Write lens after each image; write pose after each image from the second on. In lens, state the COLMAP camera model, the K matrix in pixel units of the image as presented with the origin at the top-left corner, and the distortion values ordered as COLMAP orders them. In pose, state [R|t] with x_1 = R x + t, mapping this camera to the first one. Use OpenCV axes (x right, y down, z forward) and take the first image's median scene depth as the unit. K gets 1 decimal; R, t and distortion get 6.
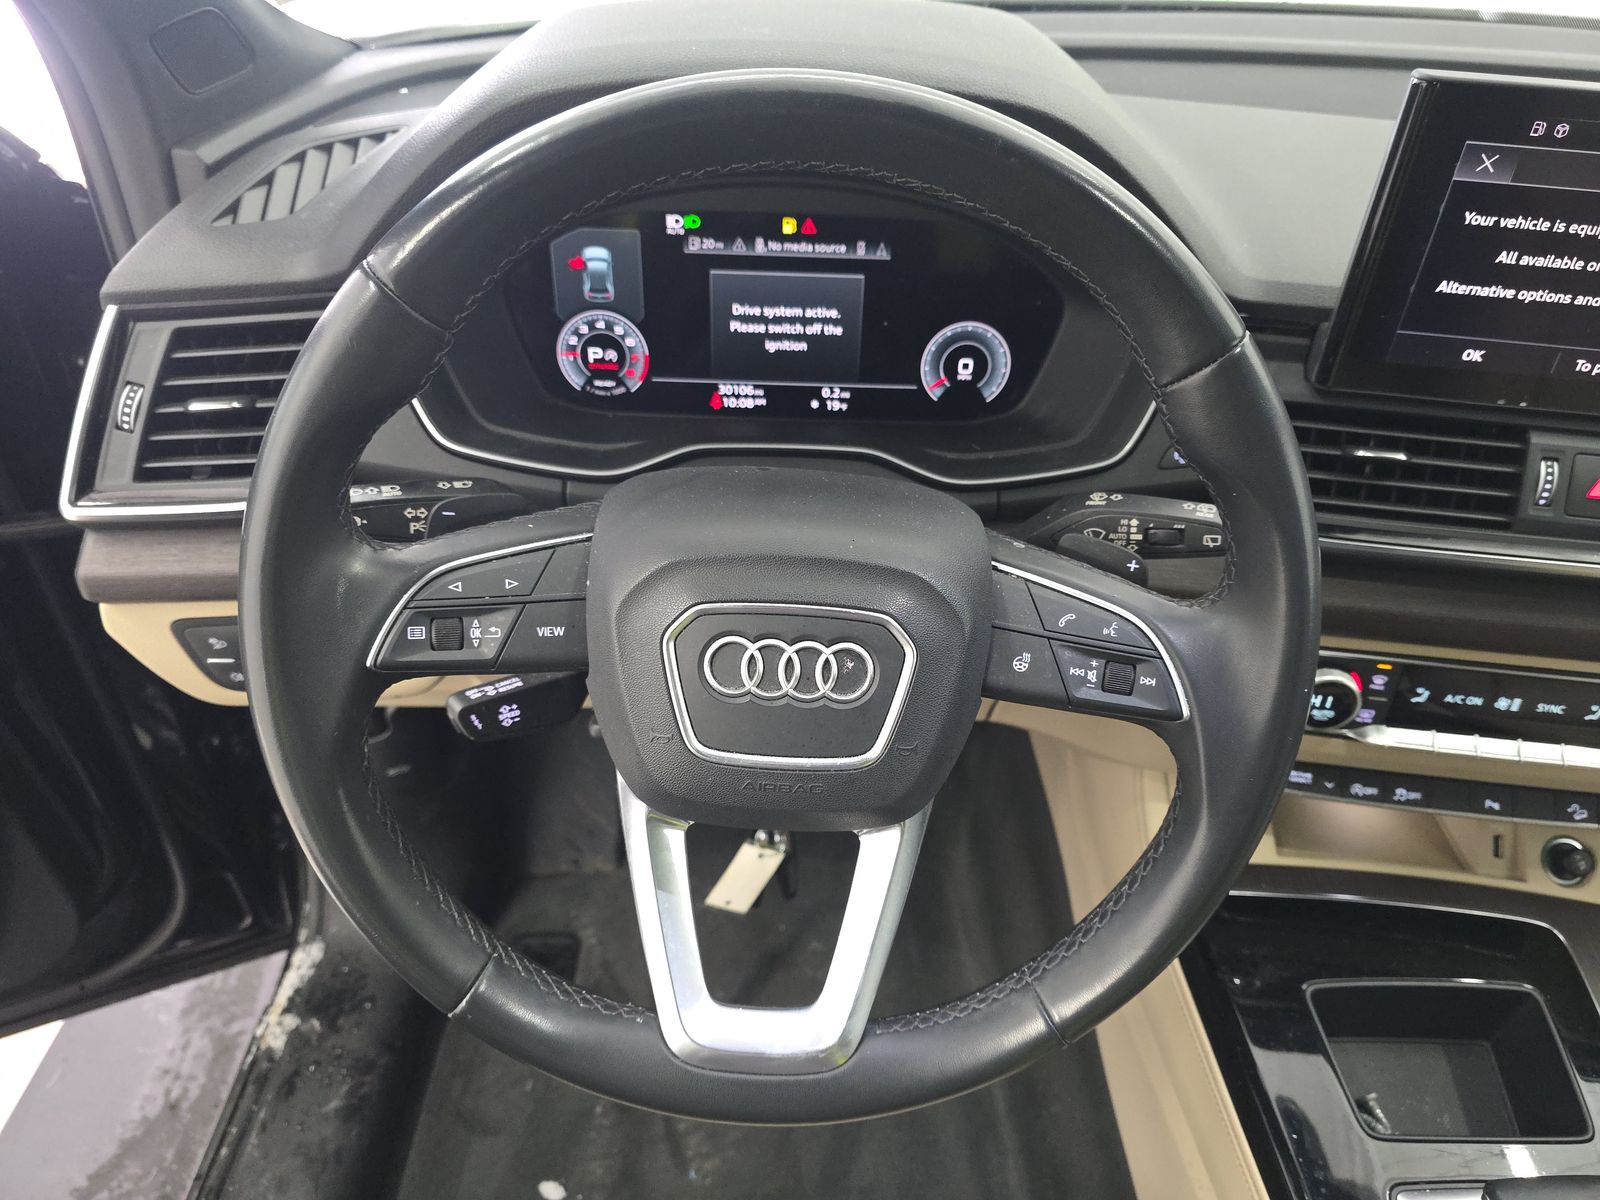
lens RADIAL K [[1042.0, 0, 804.3], [0, 1042.0, 606.4], [0, 0, 1]] dist [0.083751, -0.058106]
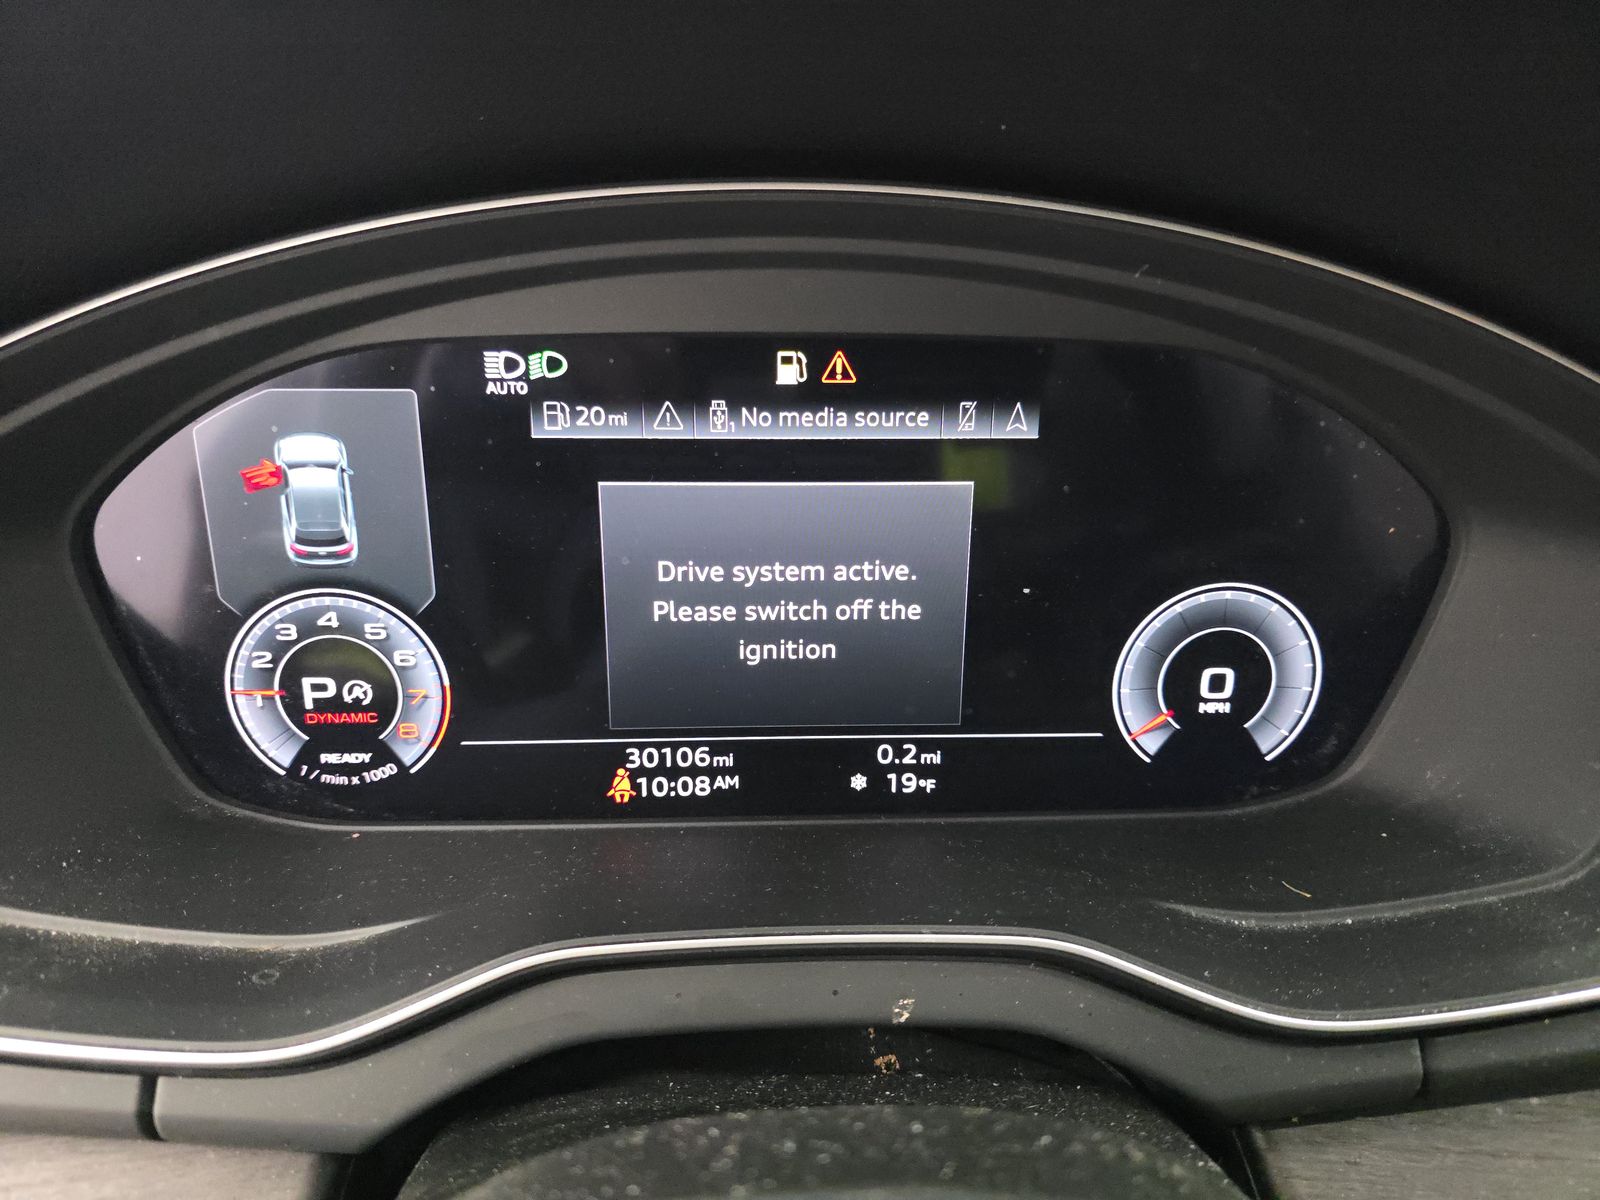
lens RADIAL K [[1042.0, 0, 804.3], [0, 1042.0, 606.4], [0, 0, 1]] dist [0.083751, -0.058106]
pose [[0.998138, -0.035992, 0.049245, -0.030496], [0.047472, 0.965334, -0.256663, -0.159909], [-0.038300, 0.258523, 0.965246, 0.597960]]
